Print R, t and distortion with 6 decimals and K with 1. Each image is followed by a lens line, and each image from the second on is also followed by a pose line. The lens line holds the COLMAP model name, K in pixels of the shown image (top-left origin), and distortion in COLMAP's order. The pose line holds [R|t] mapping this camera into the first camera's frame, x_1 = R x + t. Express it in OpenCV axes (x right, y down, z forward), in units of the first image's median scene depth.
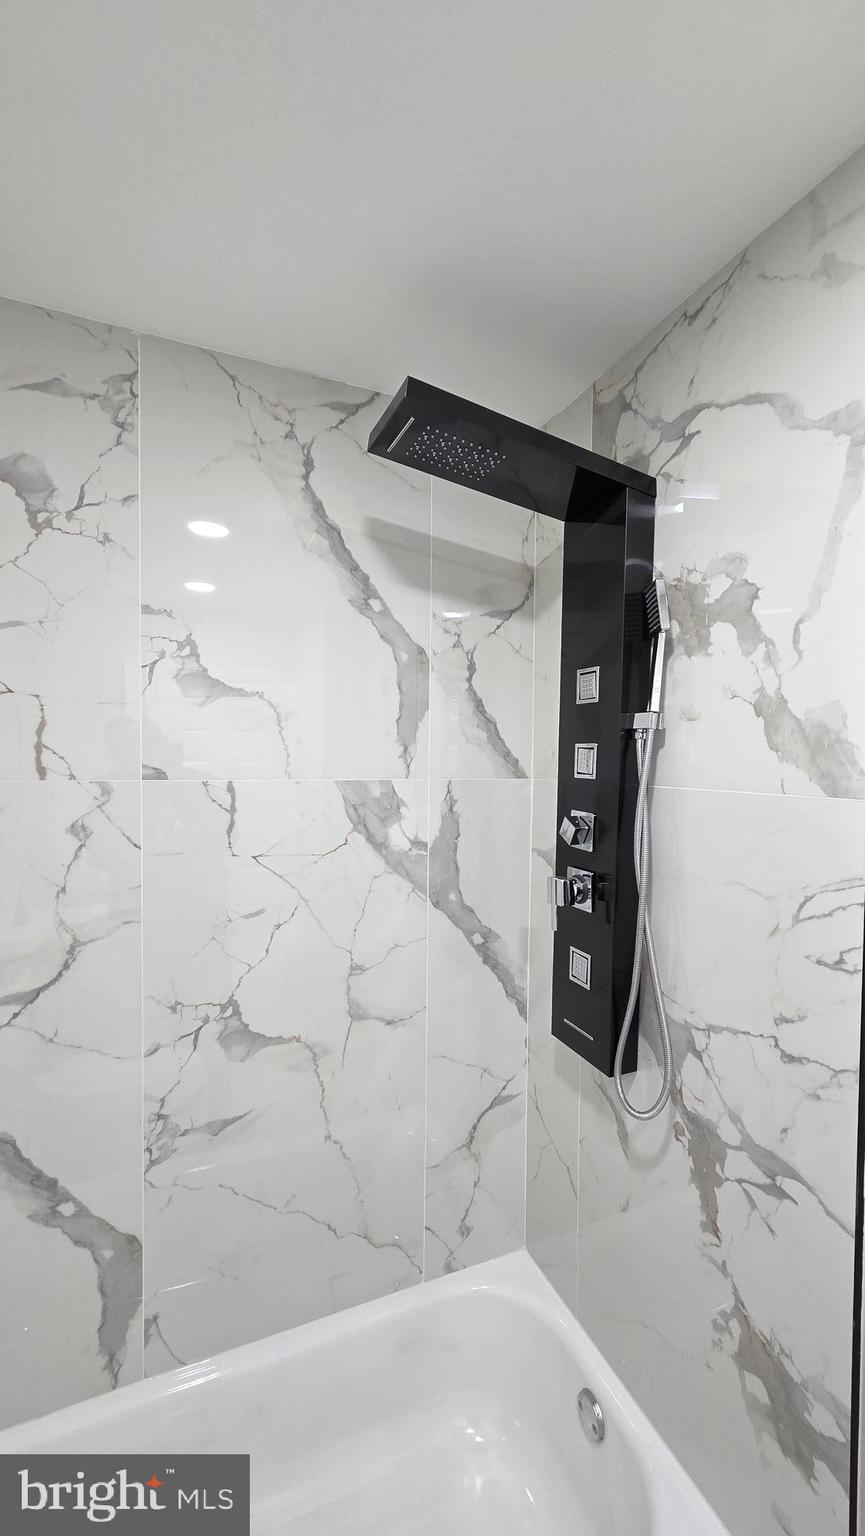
lens RADIAL K [[625.7, 0, 437.9], [0, 625.7, 768.0], [0, 0, 1]] dist [0.000622, 0.000128]
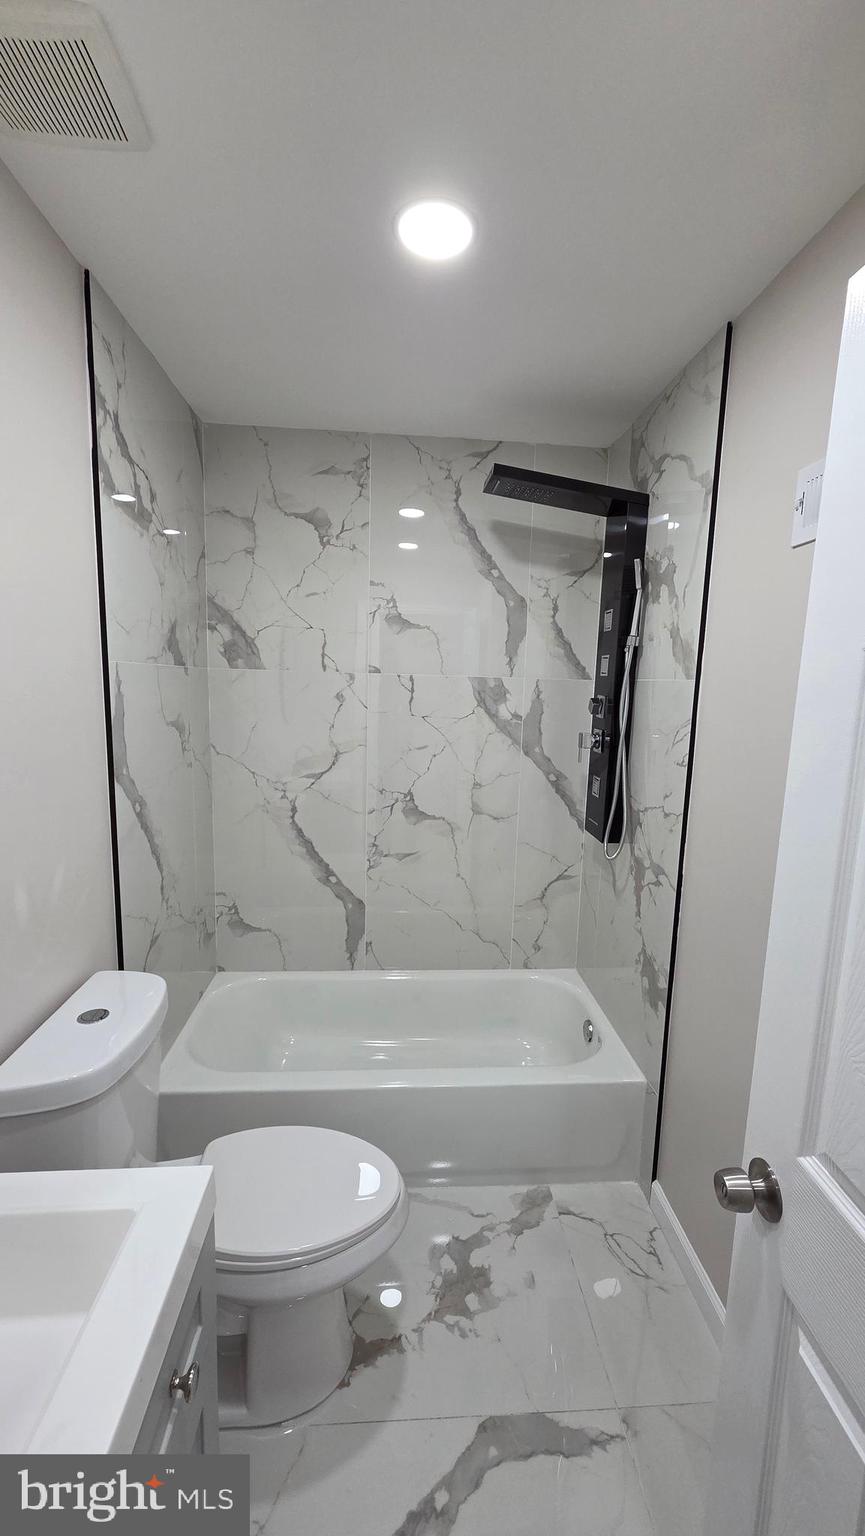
lens RADIAL K [[625.7, 0, 429.9], [0, 625.7, 773.6], [0, 0, 1]] dist [0.000622, 0.000128]
pose [[0.941024, 0.068031, -0.331429, 0.362682], [-0.027408, 0.991685, 0.125739, 0.077140], [0.337227, -0.109240, 0.935064, -0.767803]]
